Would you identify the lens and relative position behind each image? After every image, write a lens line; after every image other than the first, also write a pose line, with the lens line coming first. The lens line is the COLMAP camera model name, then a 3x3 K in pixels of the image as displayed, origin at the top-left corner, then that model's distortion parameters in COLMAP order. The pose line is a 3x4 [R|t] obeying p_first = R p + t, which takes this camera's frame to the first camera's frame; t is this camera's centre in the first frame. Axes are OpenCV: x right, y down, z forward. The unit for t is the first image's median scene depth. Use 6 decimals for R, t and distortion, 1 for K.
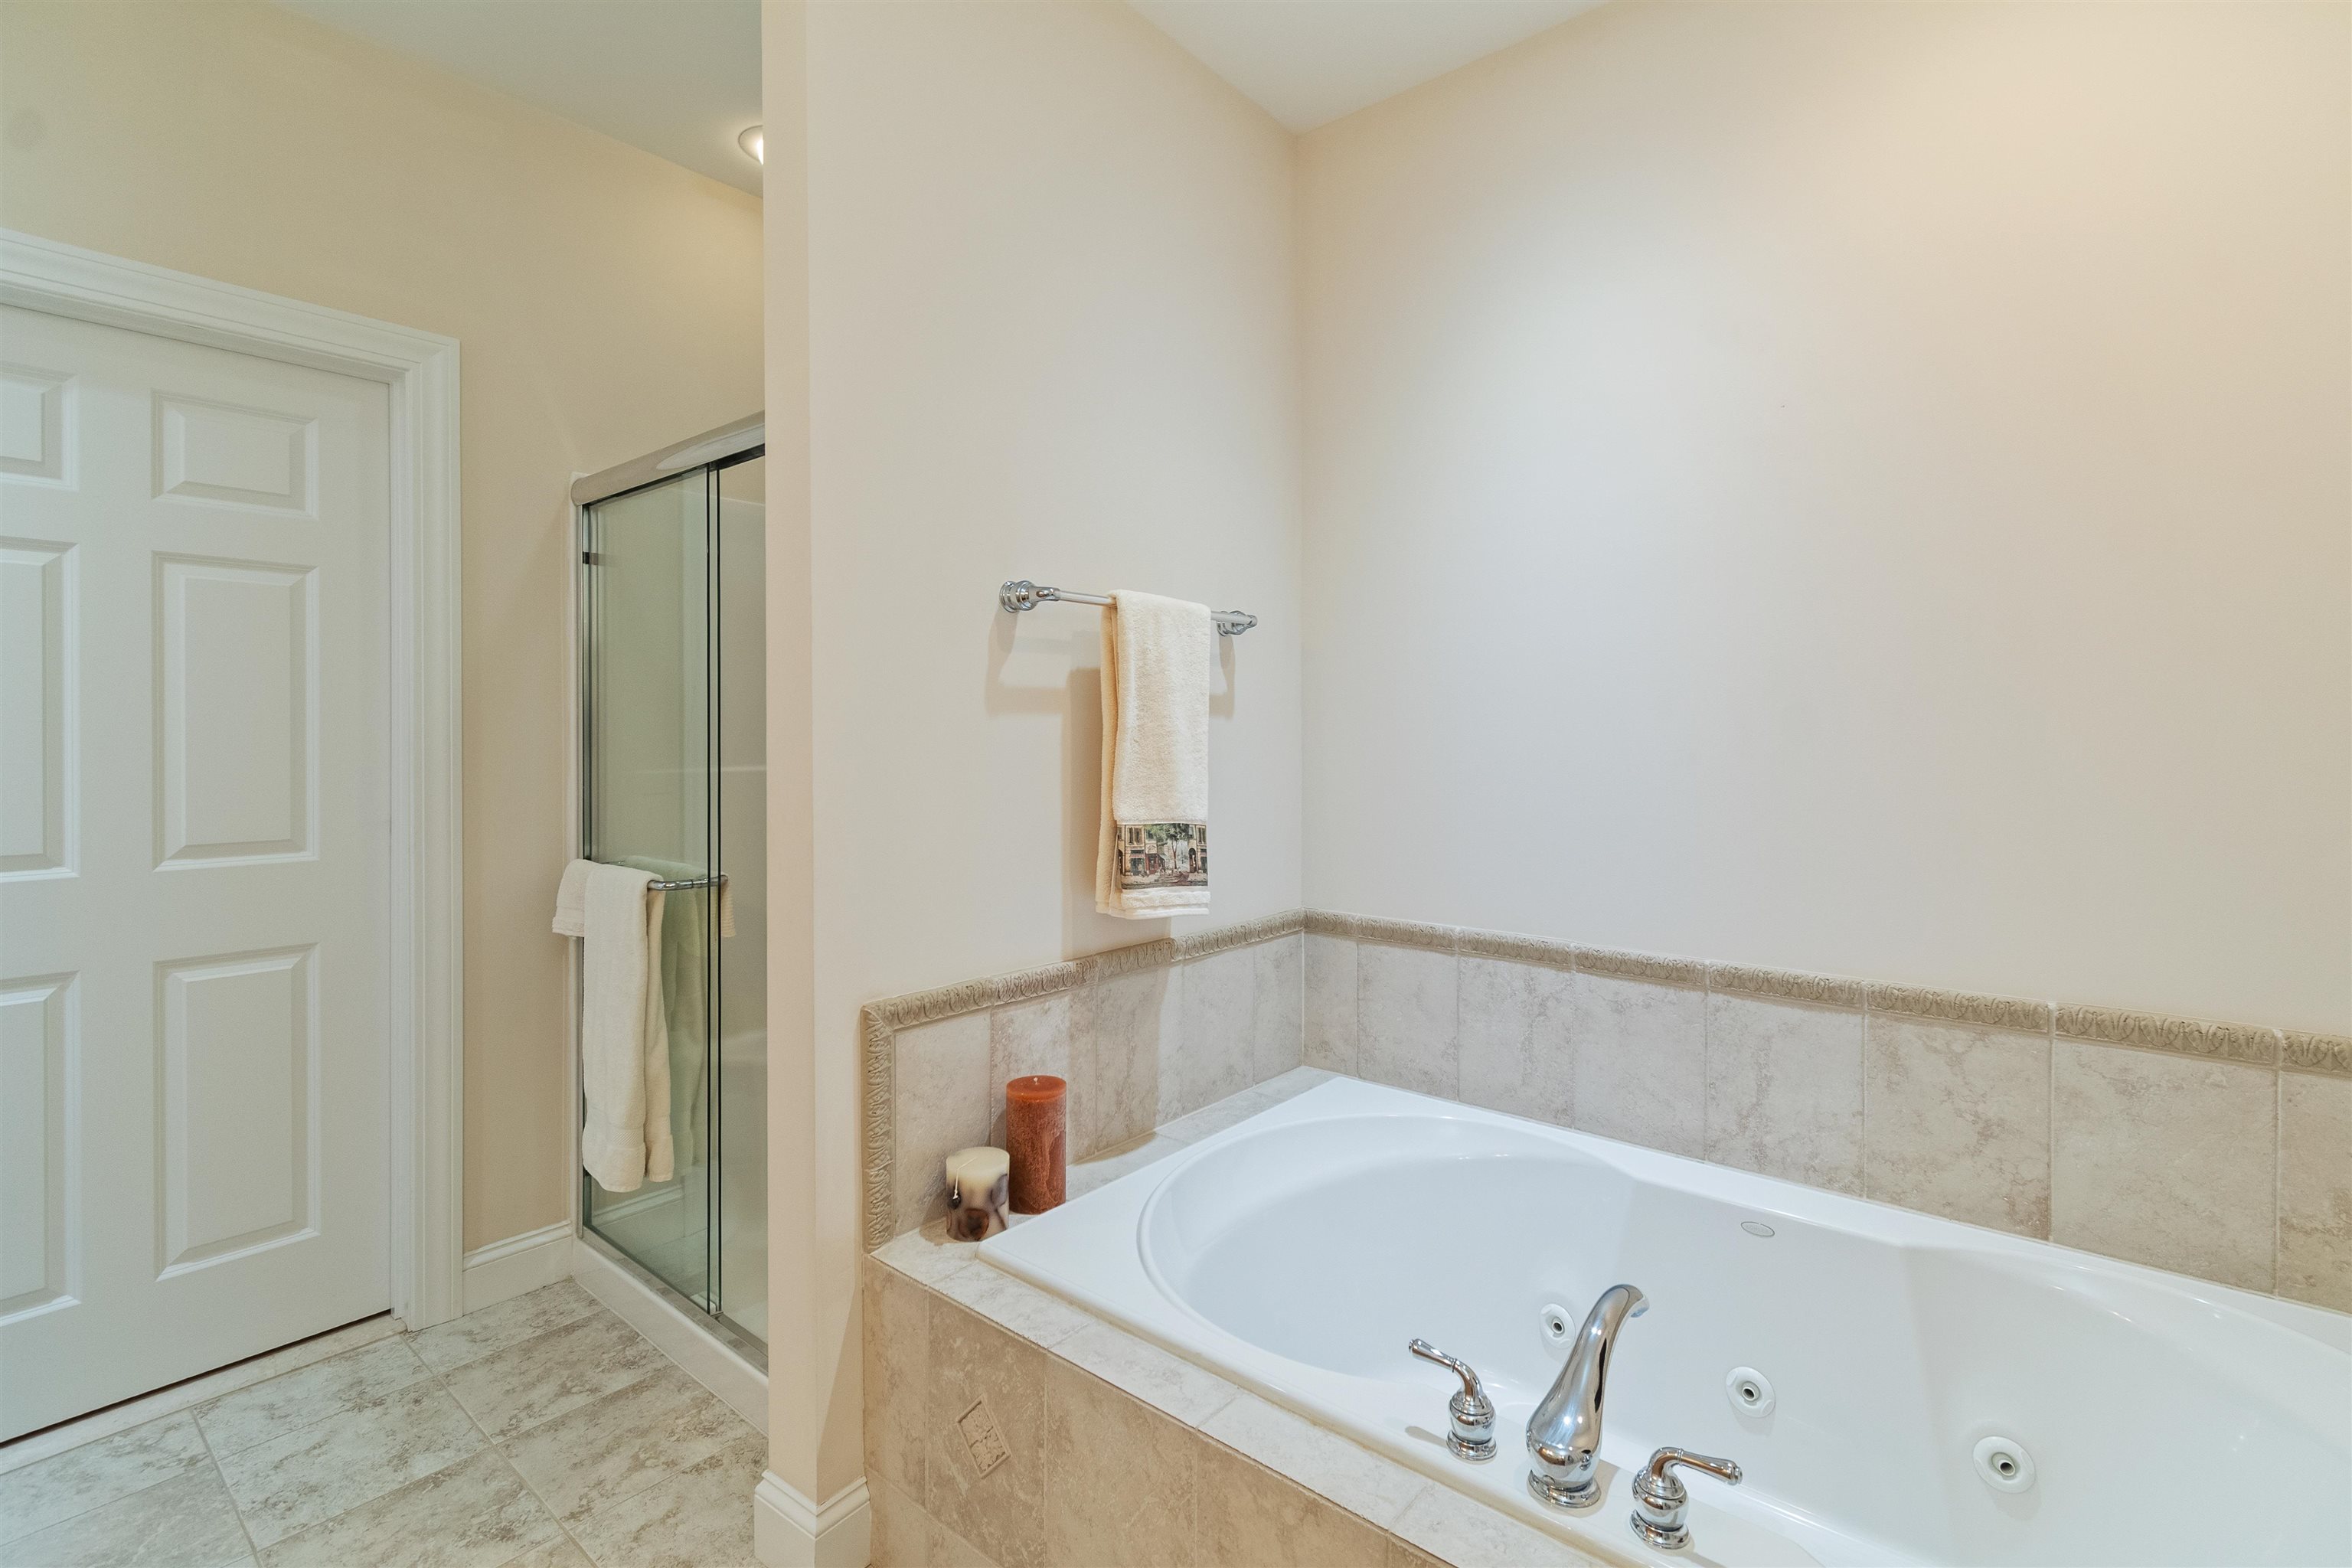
lens RADIAL K [[1076.1, 0, 1214.1], [0, 1076.1, 737.5], [0, 0, 1]] dist [0.000511, -0.000174]
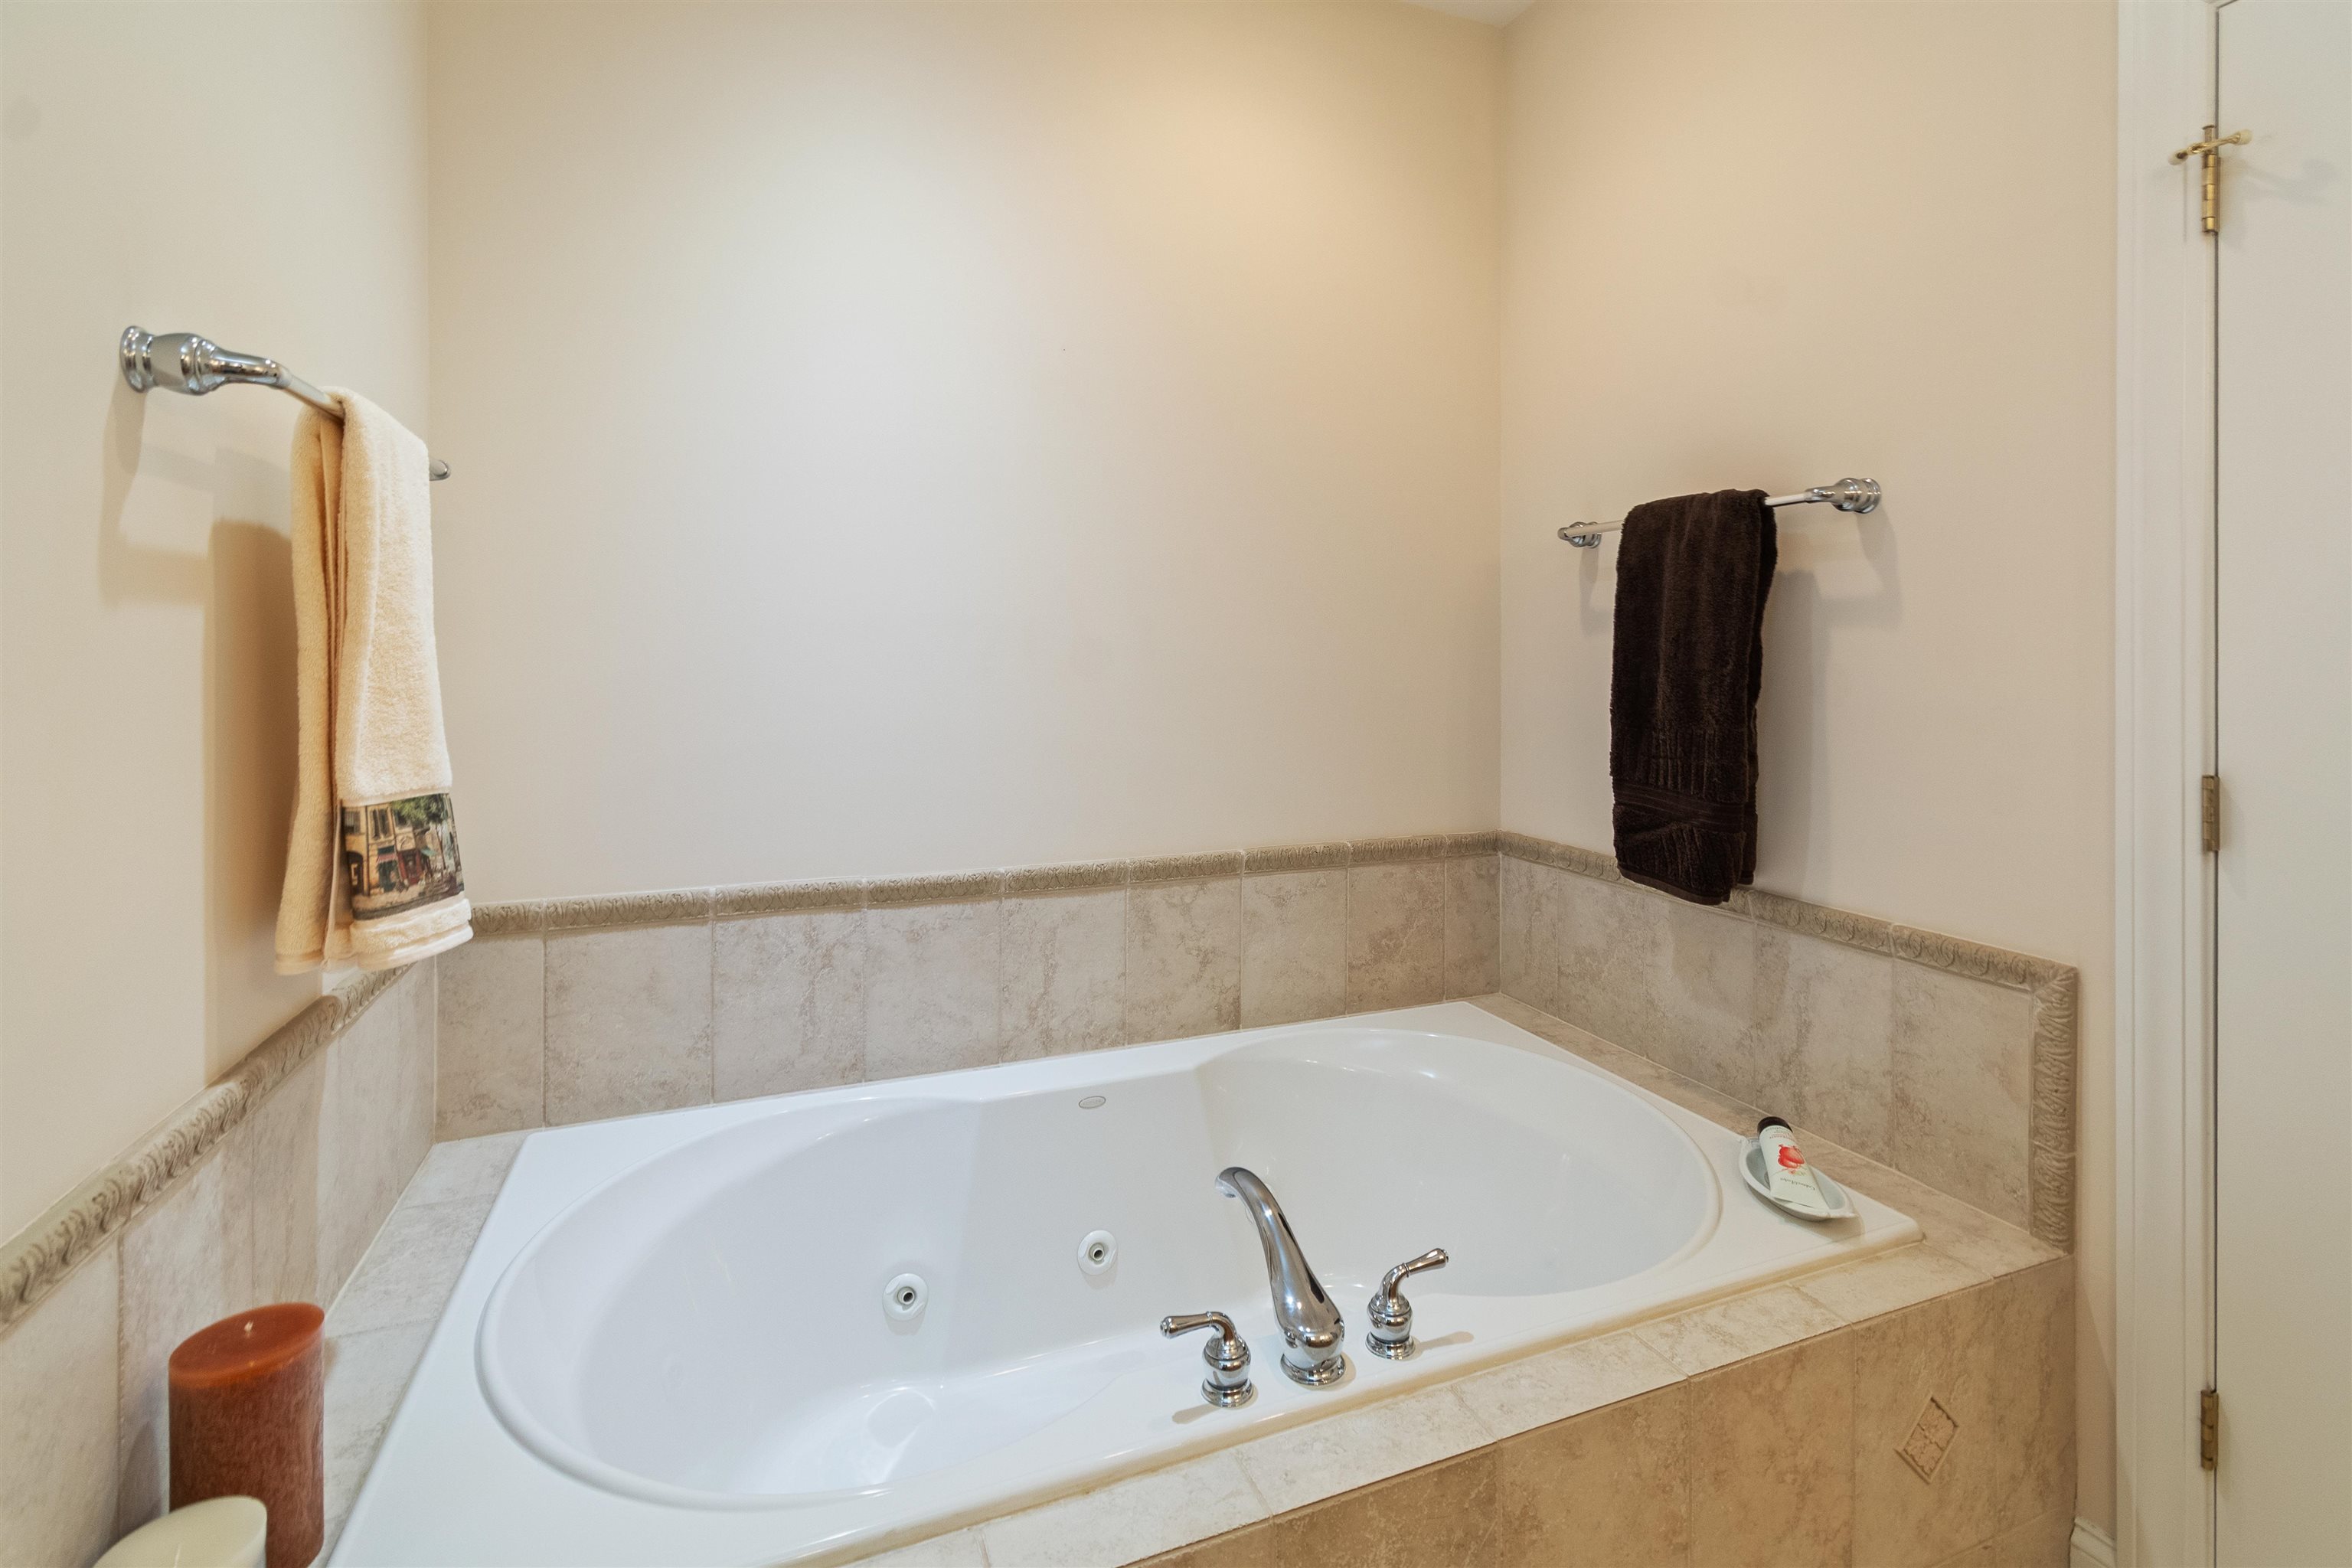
lens RADIAL K [[1091.2, 0, 1216.4], [0, 1091.2, 652.6], [0, 0, 1]] dist [0.003242, 0.000422]
pose [[0.478154, 0.000085, 0.878276, -0.372622], [0.002085, 0.999997, -0.001231, 0.001683], [-0.878273, 0.002420, 0.478153, 0.326722]]
